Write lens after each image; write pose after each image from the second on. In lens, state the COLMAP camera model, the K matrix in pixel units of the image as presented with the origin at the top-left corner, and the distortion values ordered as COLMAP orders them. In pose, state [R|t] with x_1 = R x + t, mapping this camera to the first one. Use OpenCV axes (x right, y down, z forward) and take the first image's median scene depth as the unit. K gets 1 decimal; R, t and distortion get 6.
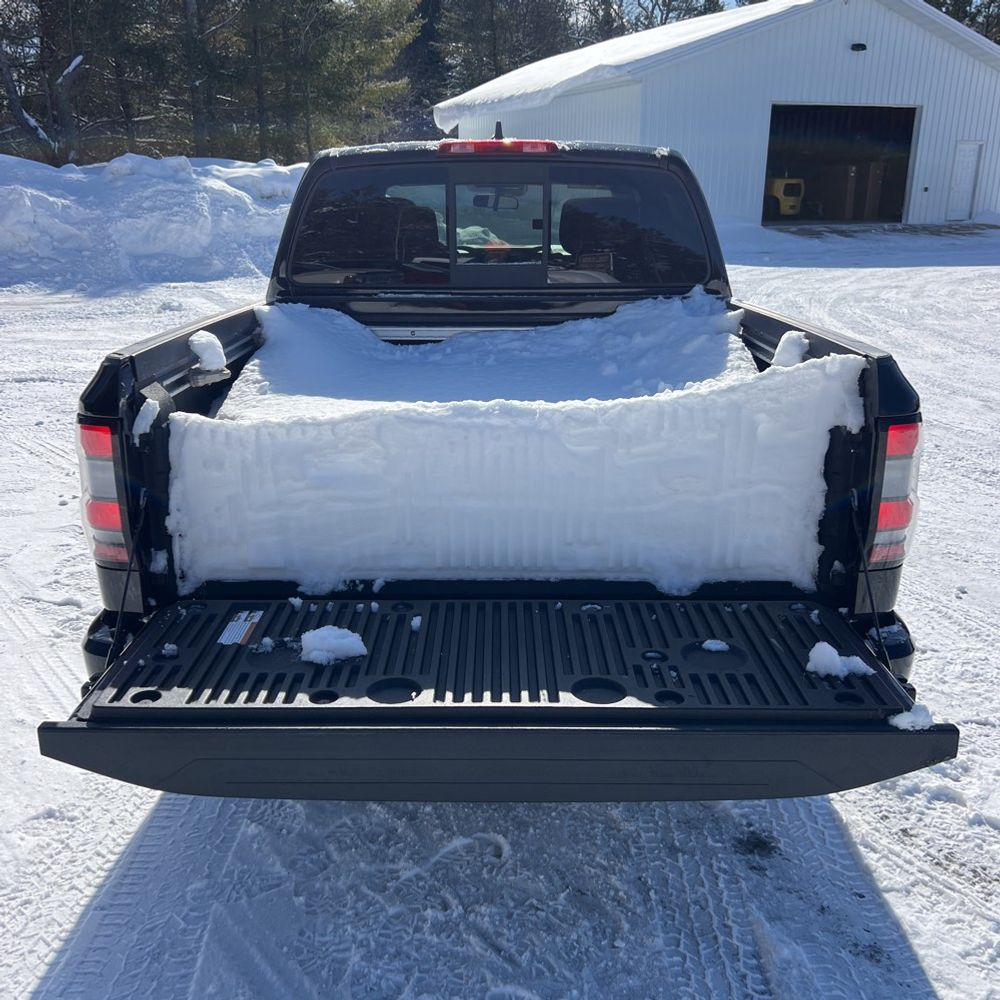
lens RADIAL K [[1008.8, 0, 498.6], [0, 1008.8, 495.5], [0, 0, 1]] dist [0.010756, 0.000000]
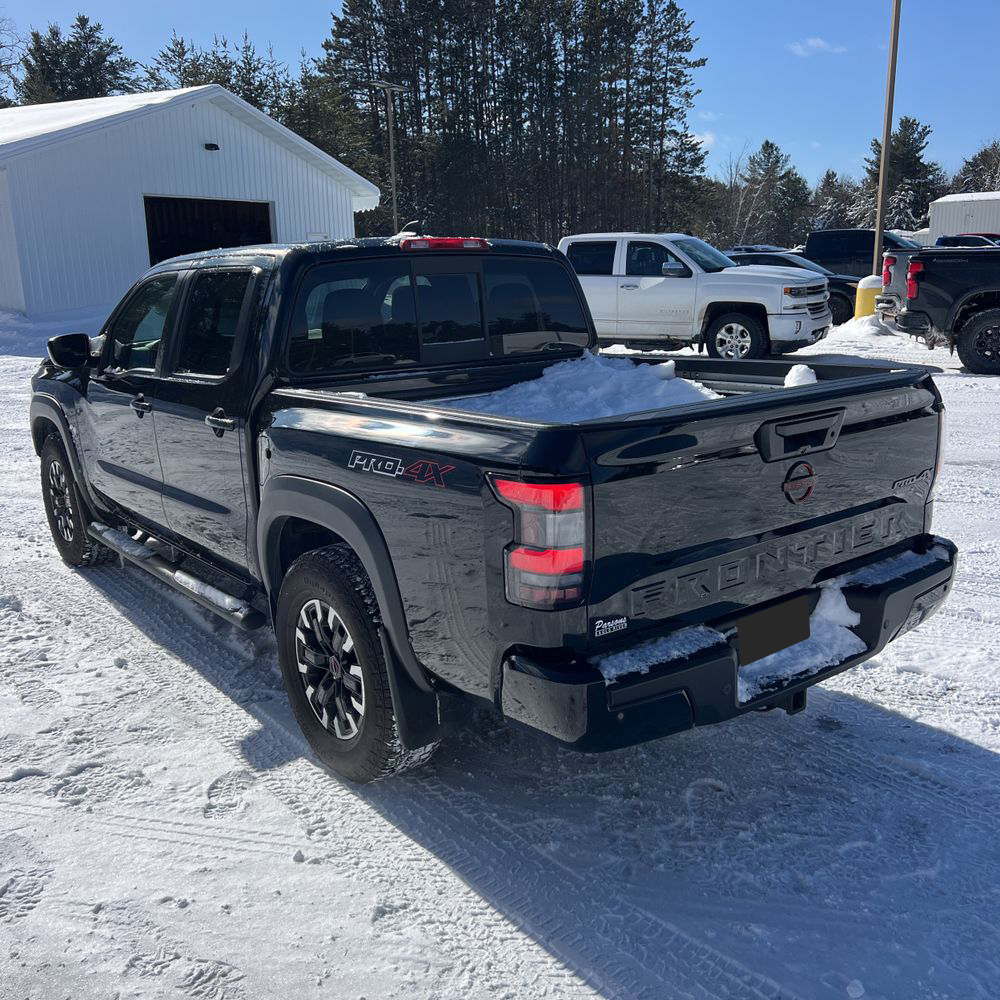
lens RADIAL K [[1008.8, 0, 495.8], [0, 1008.8, 494.2], [0, 0, 1]] dist [0.010756, 0.000000]
pose [[0.778390, -0.151996, 0.609102, -0.918370], [0.200811, 0.979554, -0.012183, -0.047864], [-0.594797, 0.131798, 0.792998, 0.109254]]
